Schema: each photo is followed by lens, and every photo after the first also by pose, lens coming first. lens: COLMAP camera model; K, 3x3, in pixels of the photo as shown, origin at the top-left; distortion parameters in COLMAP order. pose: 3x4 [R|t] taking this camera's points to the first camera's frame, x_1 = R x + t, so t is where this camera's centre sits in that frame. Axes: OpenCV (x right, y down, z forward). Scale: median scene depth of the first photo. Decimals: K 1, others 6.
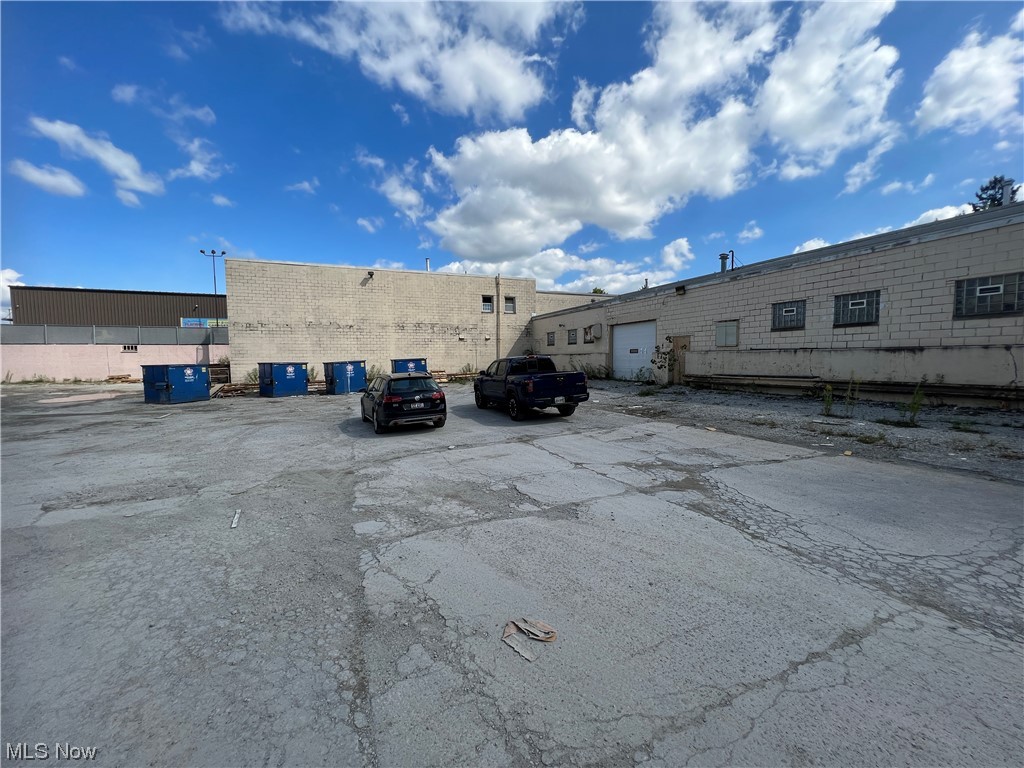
lens RADIAL K [[412.6, 0, 512.0], [0, 412.6, 384.0], [0, 0, 1]] dist [-0.013525, 0.000072]
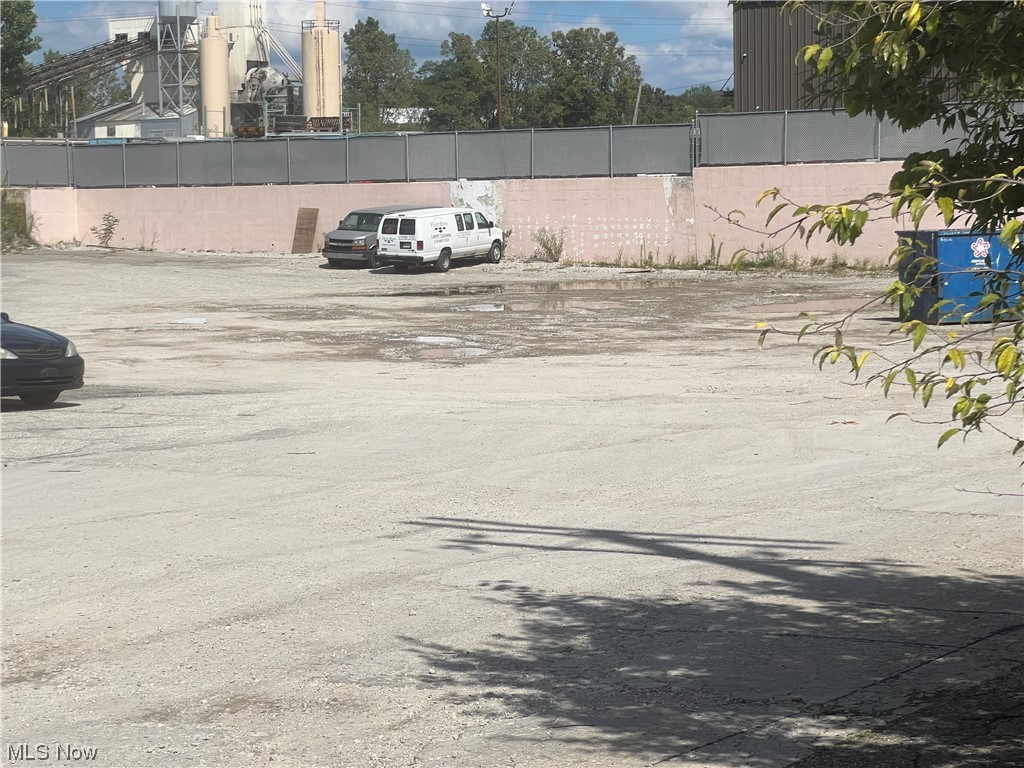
lens RADIAL K [[2354.9, 0, 512.0], [0, 2354.9, 384.0], [0, 0, 1]] dist [-0.420743, 7.818619]
pose [[0.547745, 0.060685, -0.834442, 0.455340], [-0.032746, 0.998157, 0.051096, 0.000719], [0.836004, -0.000662, 0.548722, -0.339313]]
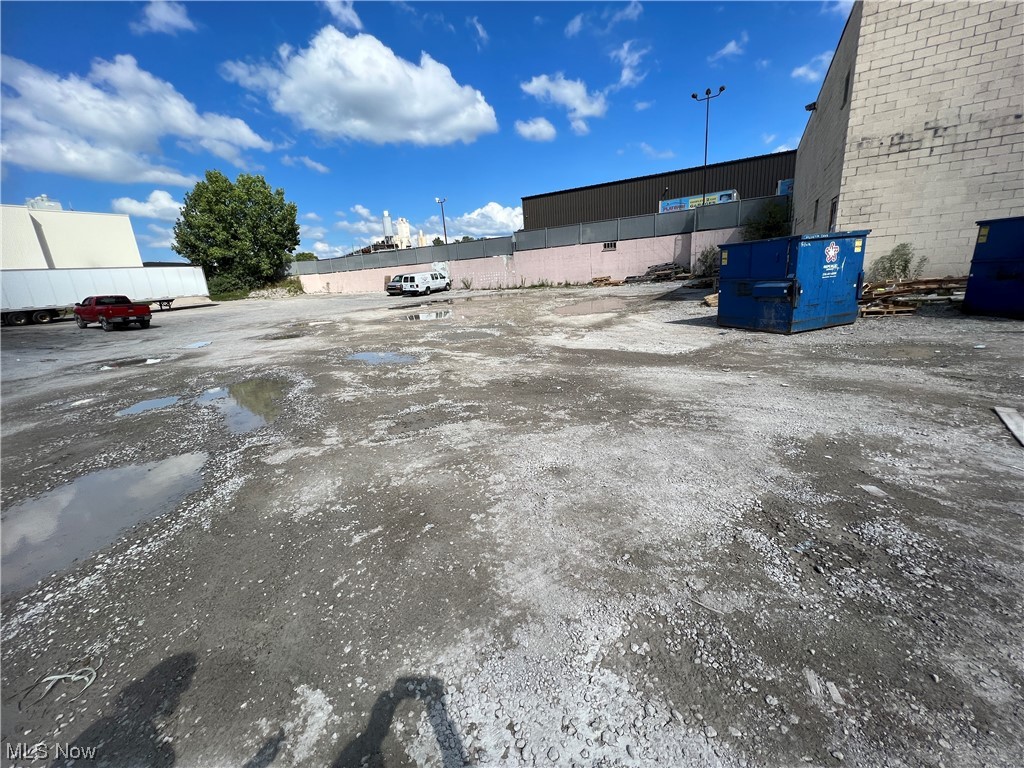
lens RADIAL K [[409.0, 0, 512.0], [0, 409.0, 384.0], [0, 0, 1]] dist [-0.000503, -0.000095]
pose [[0.617240, 0.164374, -0.769412, -0.312803], [0.024794, 0.973383, 0.227839, -0.001595], [0.786384, -0.159708, 0.596736, 0.232380]]
